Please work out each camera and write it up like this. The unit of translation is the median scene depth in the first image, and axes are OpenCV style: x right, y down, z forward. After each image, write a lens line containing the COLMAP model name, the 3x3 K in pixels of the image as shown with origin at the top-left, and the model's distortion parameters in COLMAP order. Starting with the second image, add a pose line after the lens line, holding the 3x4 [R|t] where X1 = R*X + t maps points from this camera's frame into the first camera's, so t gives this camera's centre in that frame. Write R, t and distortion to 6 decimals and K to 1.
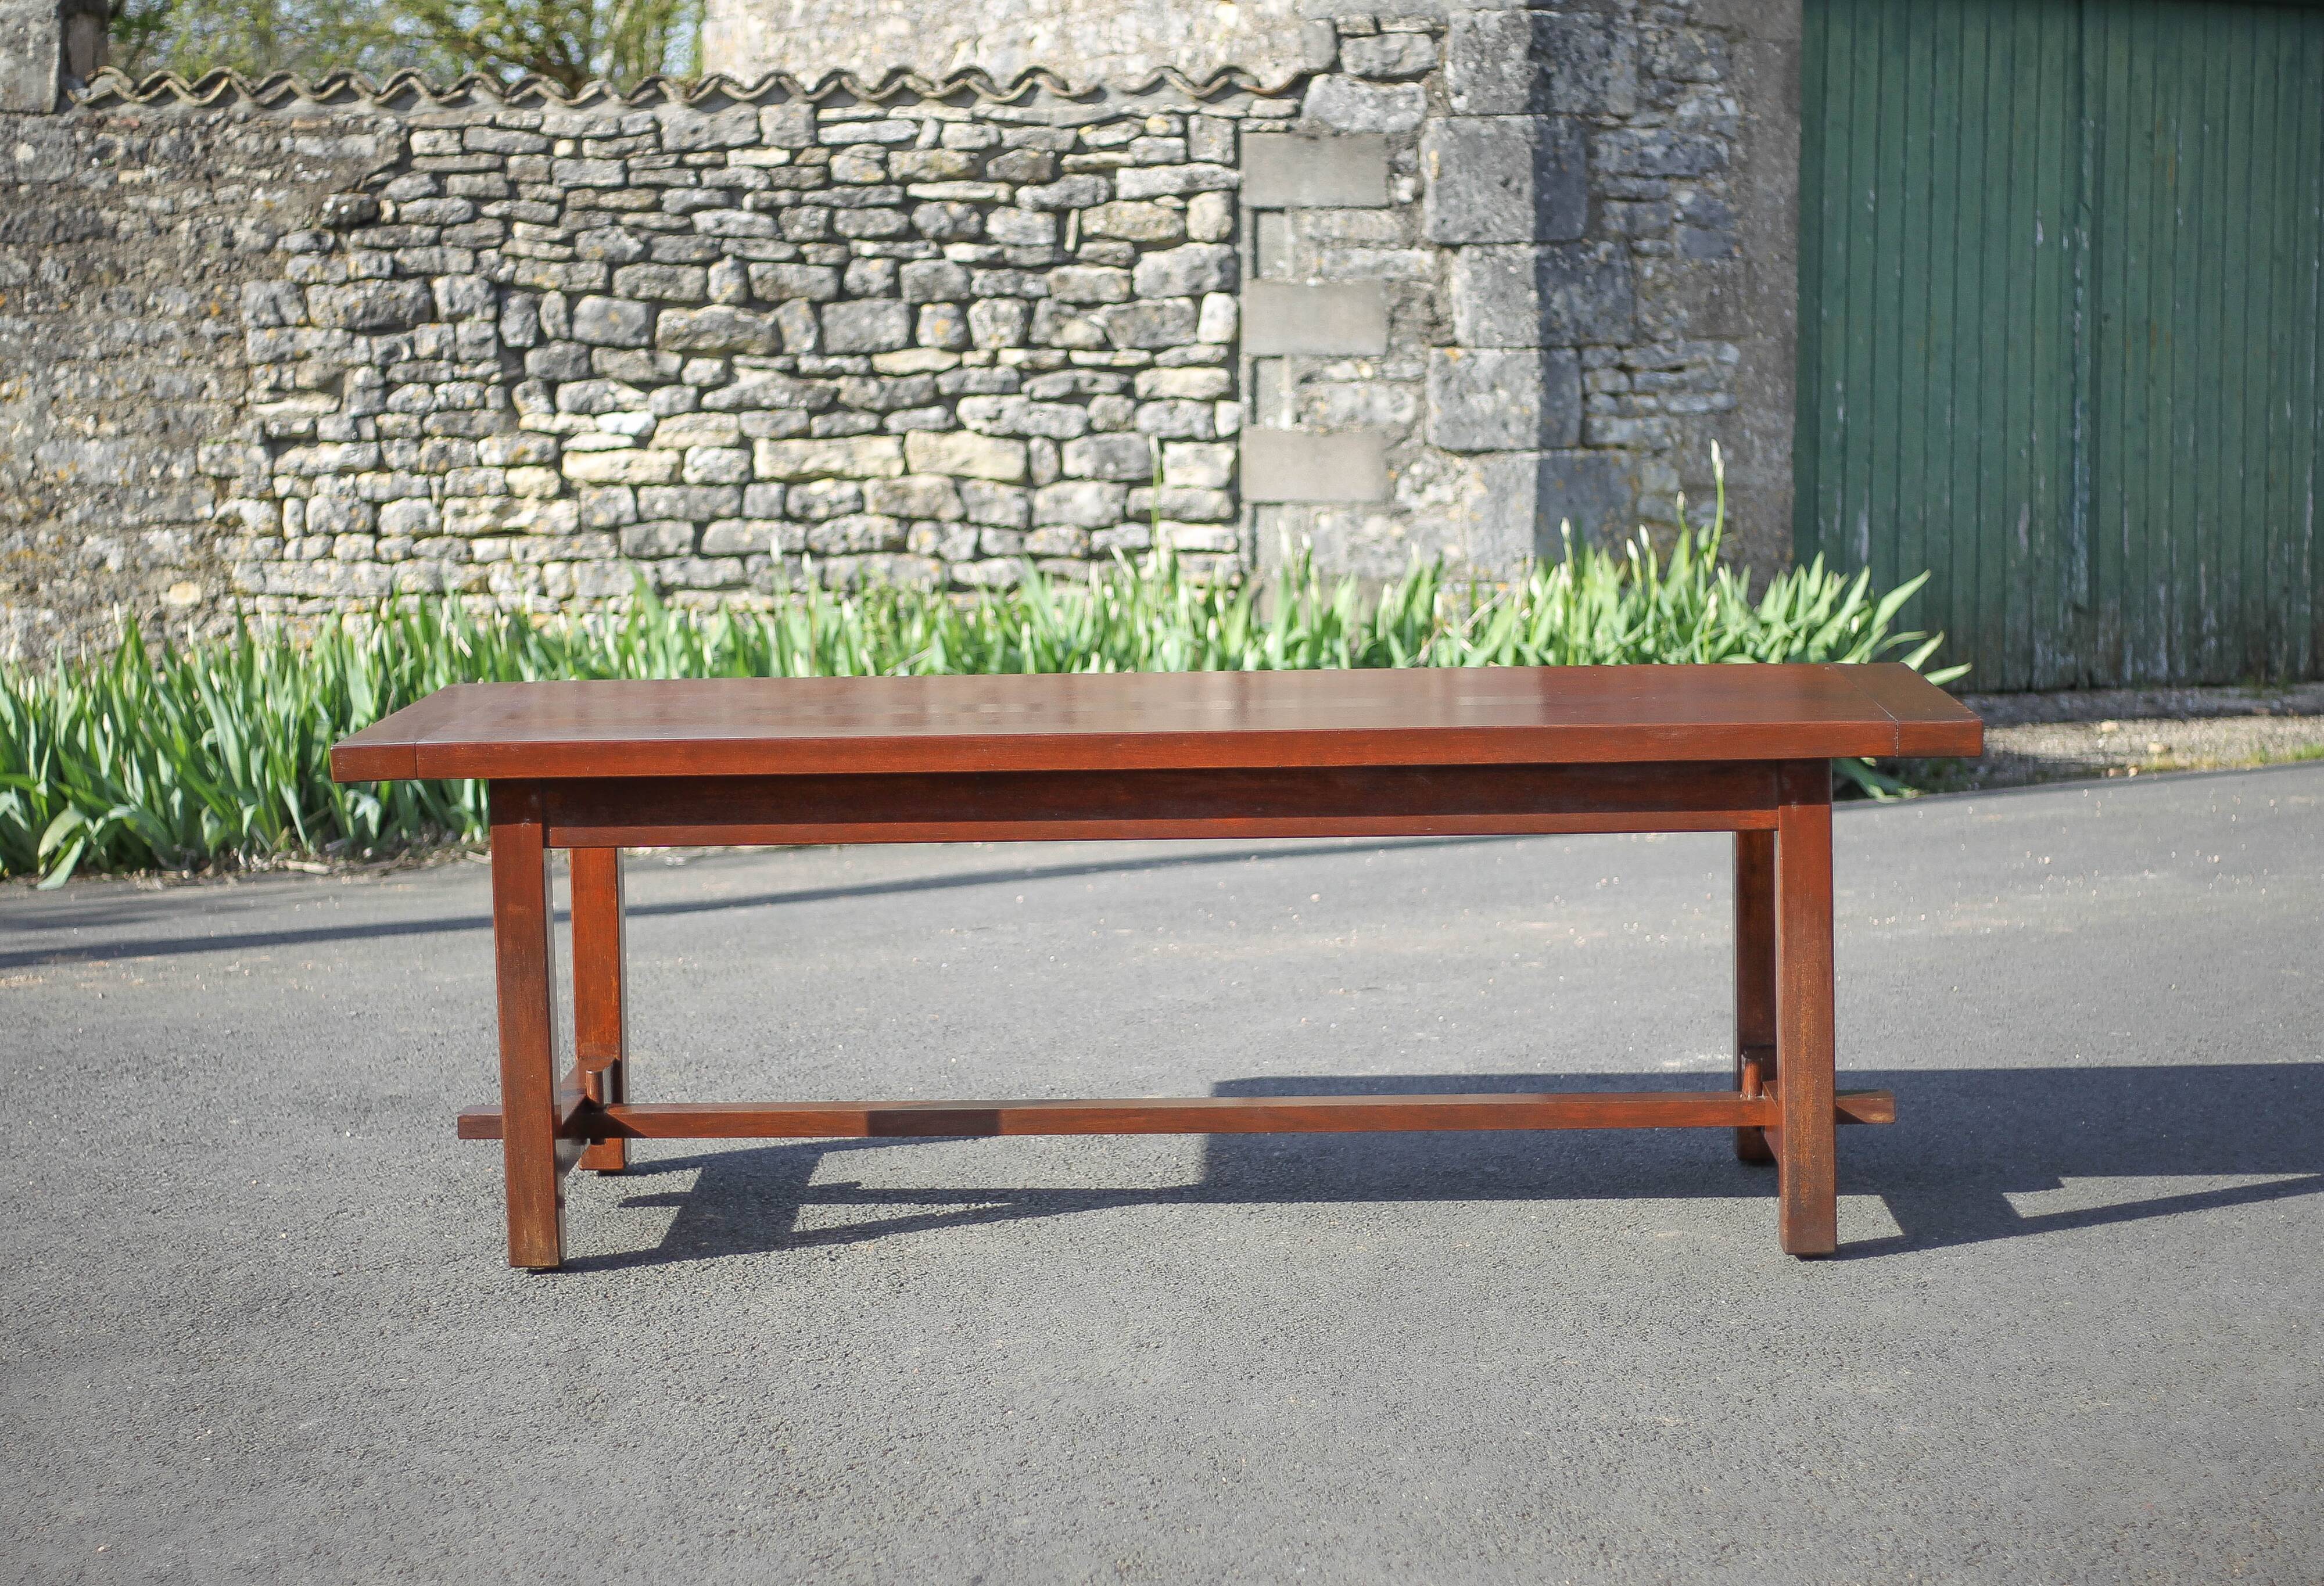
lens RADIAL K [[4996.1, 0, 1148.4], [0, 4996.1, 789.6], [0, 0, 1]] dist [-0.083708, 0.000000]
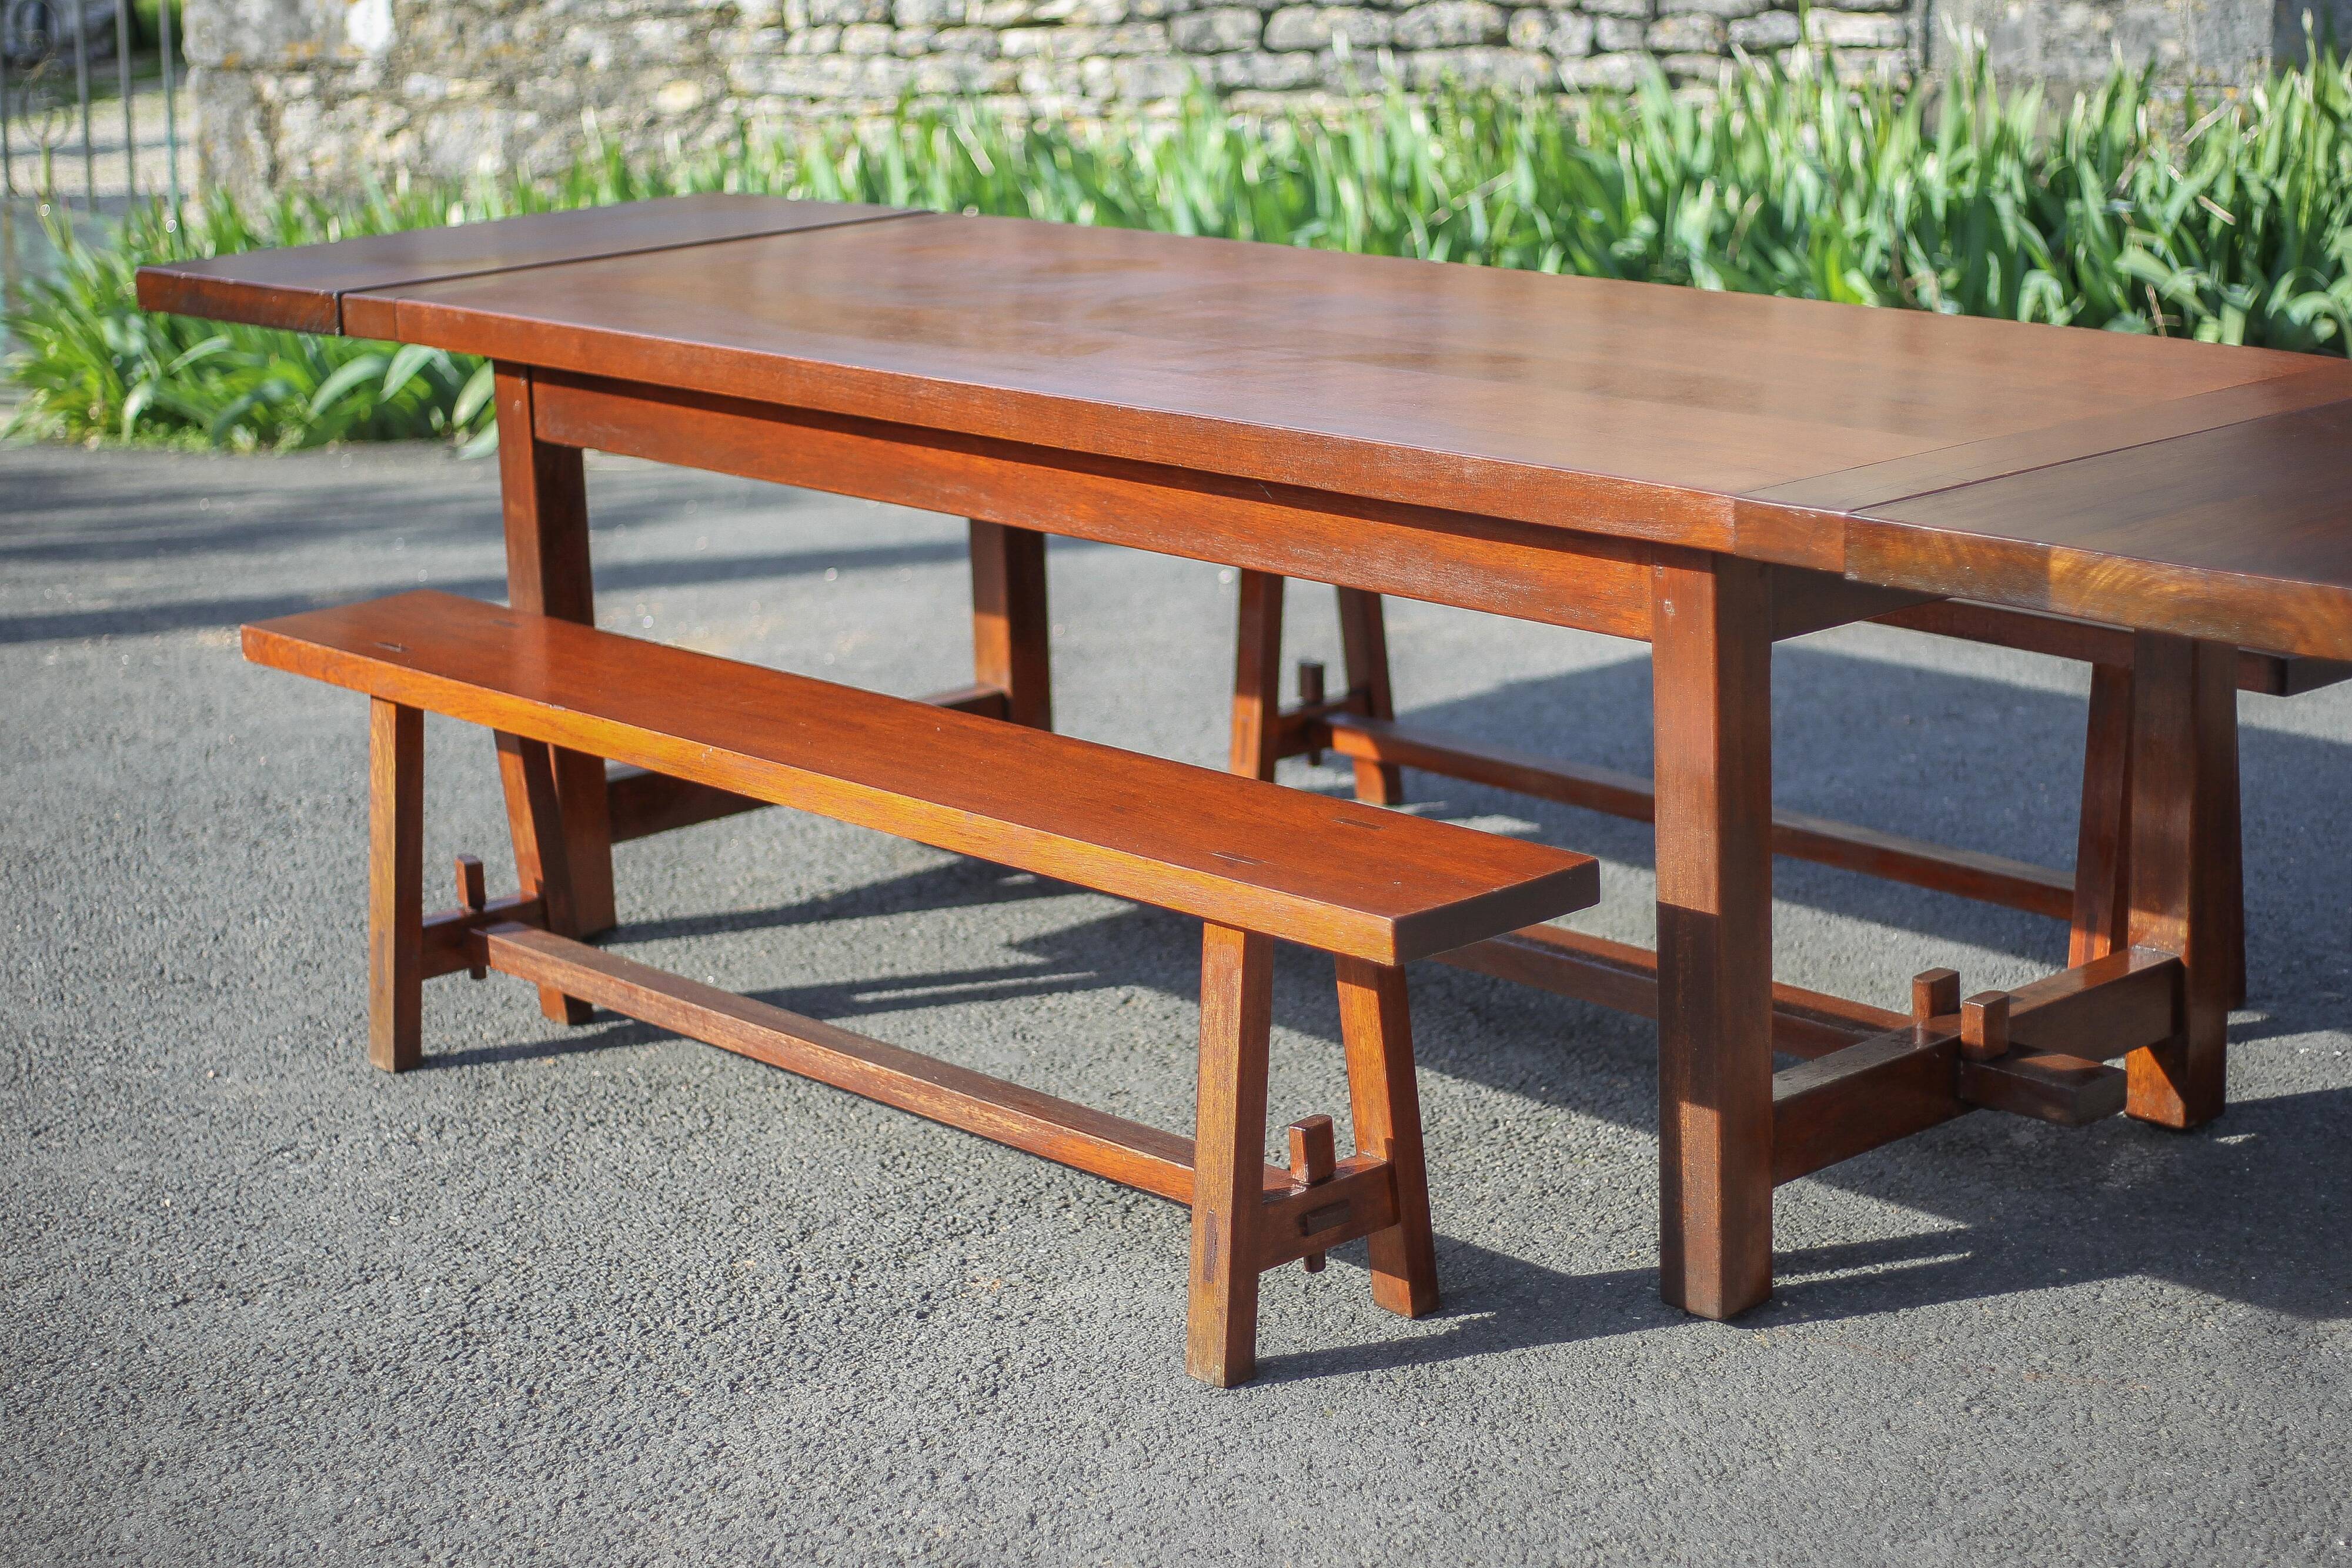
lens RADIAL K [[4495.2, 0, 1172.1], [0, 4495.2, 807.7], [0, 0, 1]] dist [-0.097810, 0.000000]
pose [[0.982883, 0.029298, -0.181884, 0.036635], [-0.003708, 0.990220, 0.139467, -0.025814], [0.184192, -0.136405, 0.973379, 0.242317]]
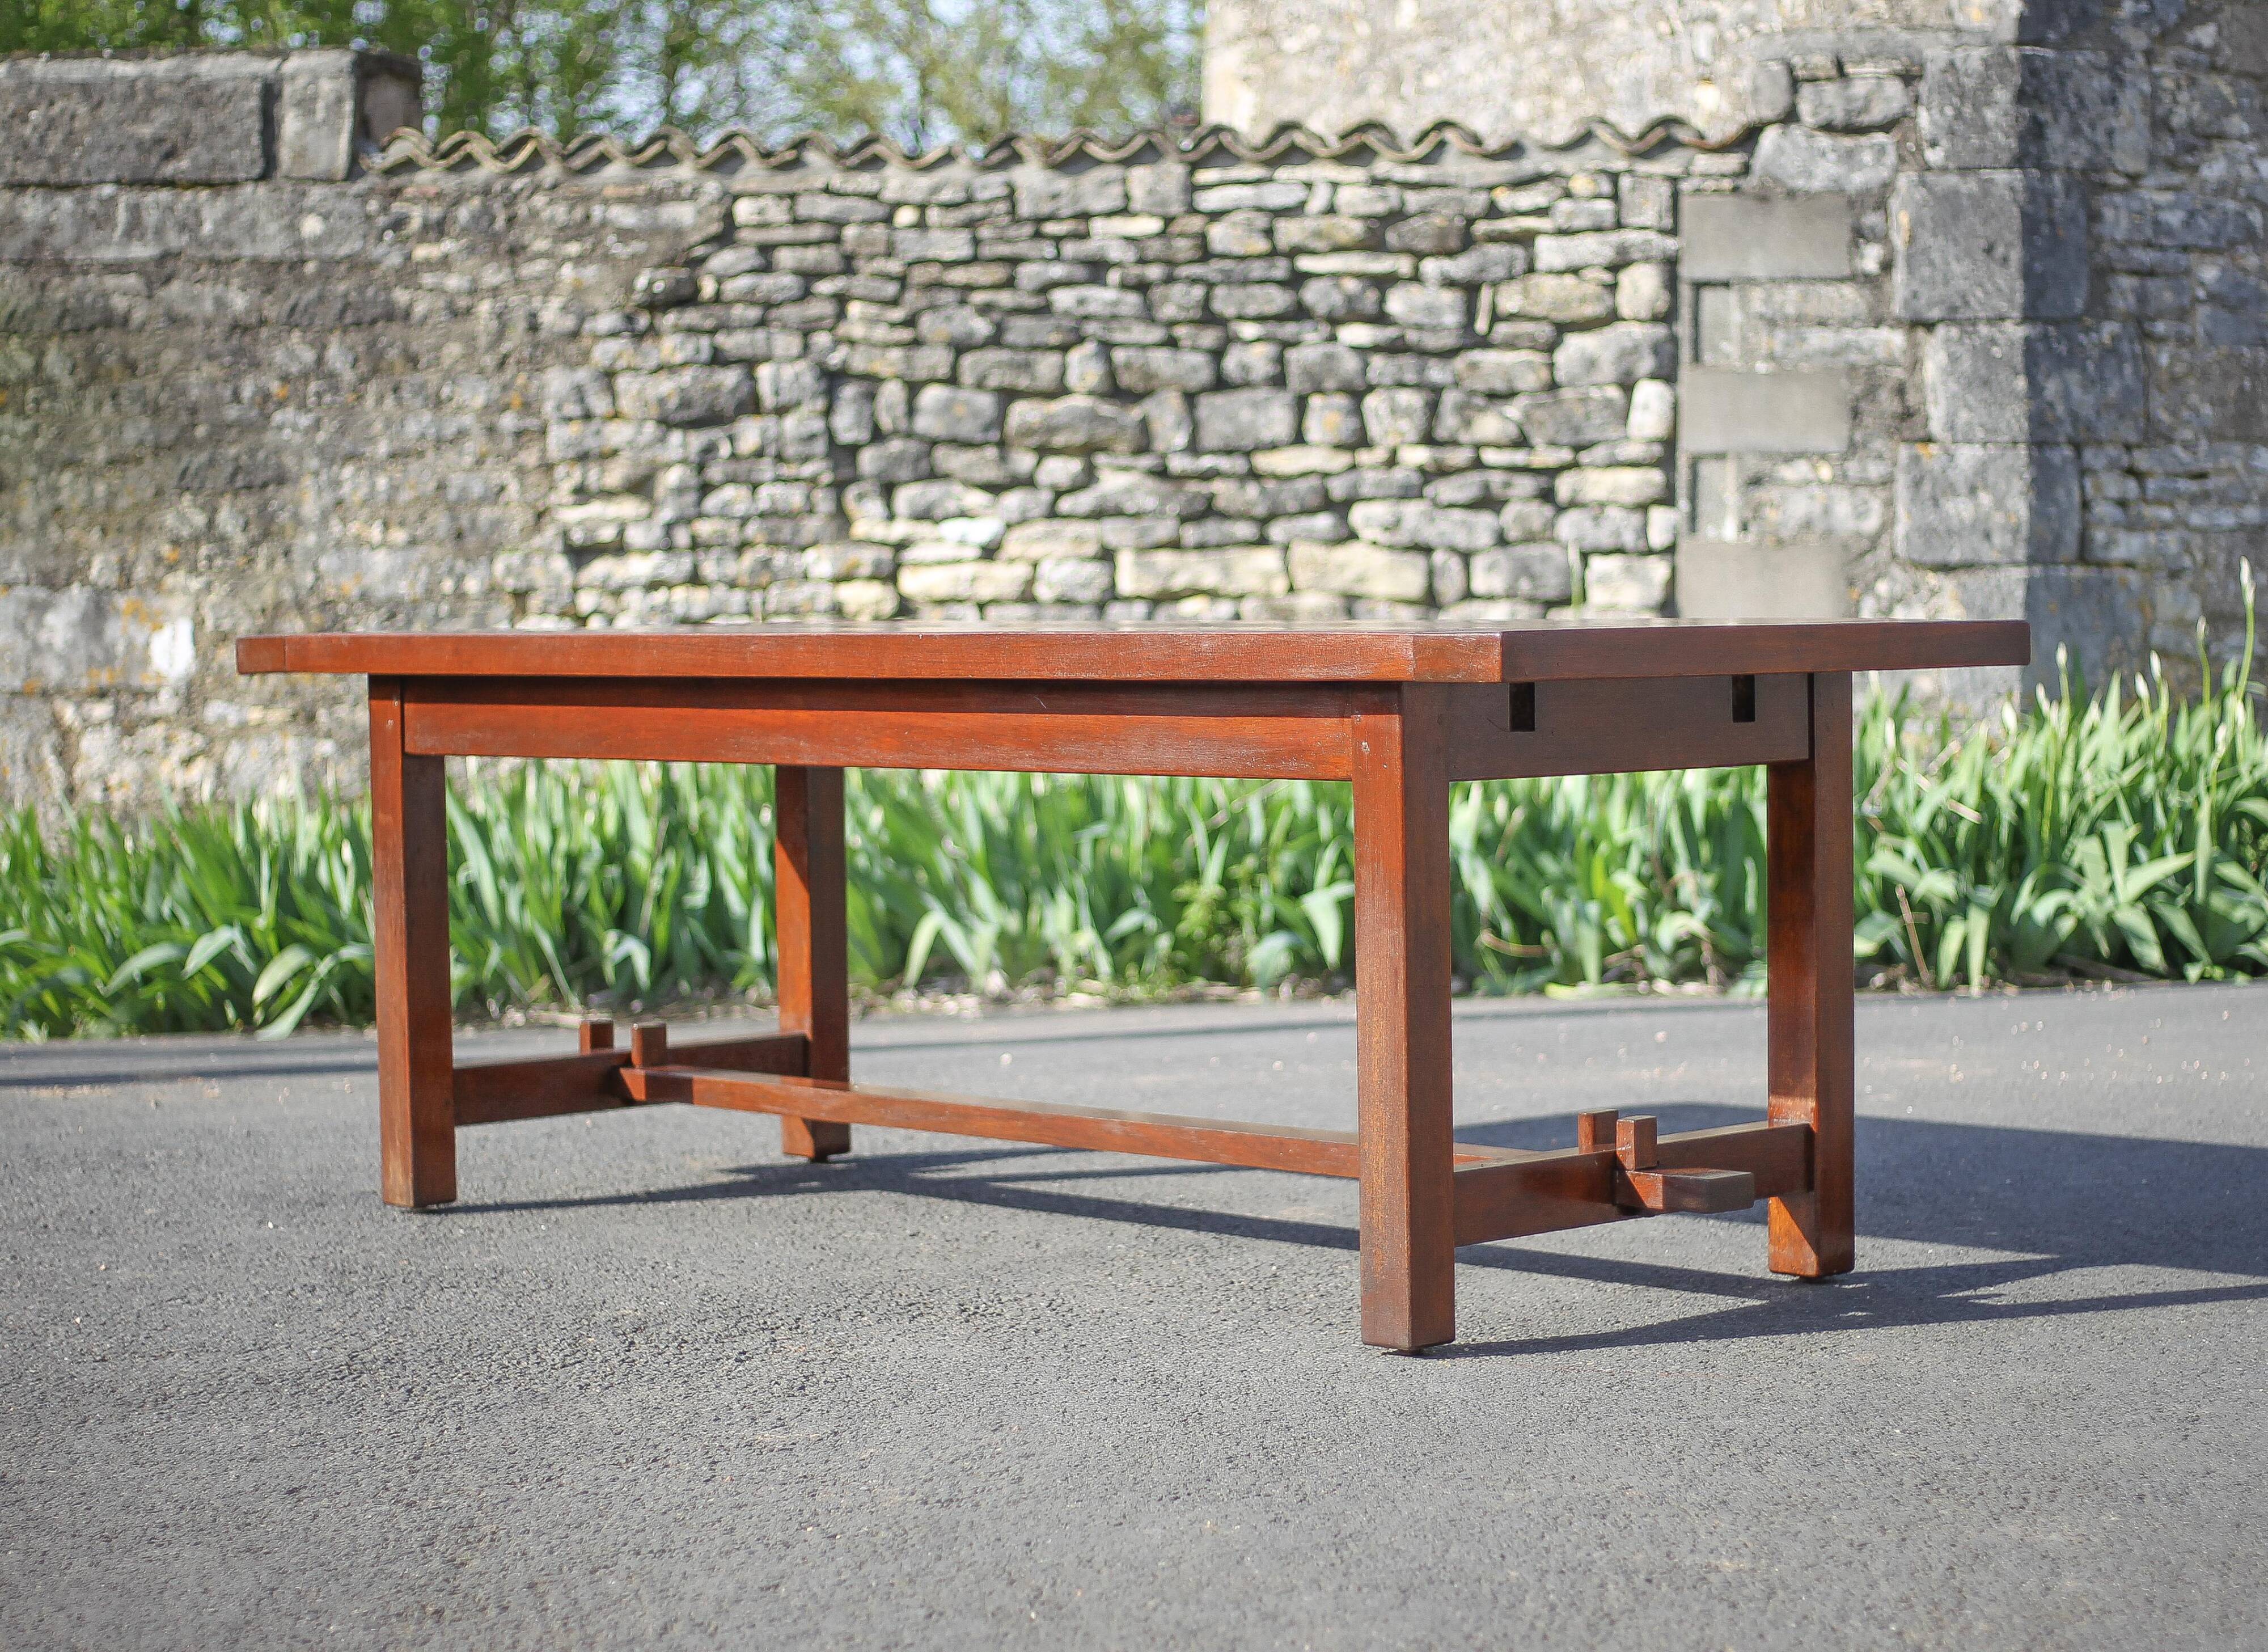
lens RADIAL K [[5059.7, 0, 1201.3], [0, 5059.7, 921.1], [0, 0, 1]] dist [-0.090225, 0.000000]
pose [[0.990529, 0.014147, -0.136573, 0.056728], [-0.020088, 0.998906, -0.042221, 0.031099], [0.135826, 0.044564, 0.989730, 0.135297]]
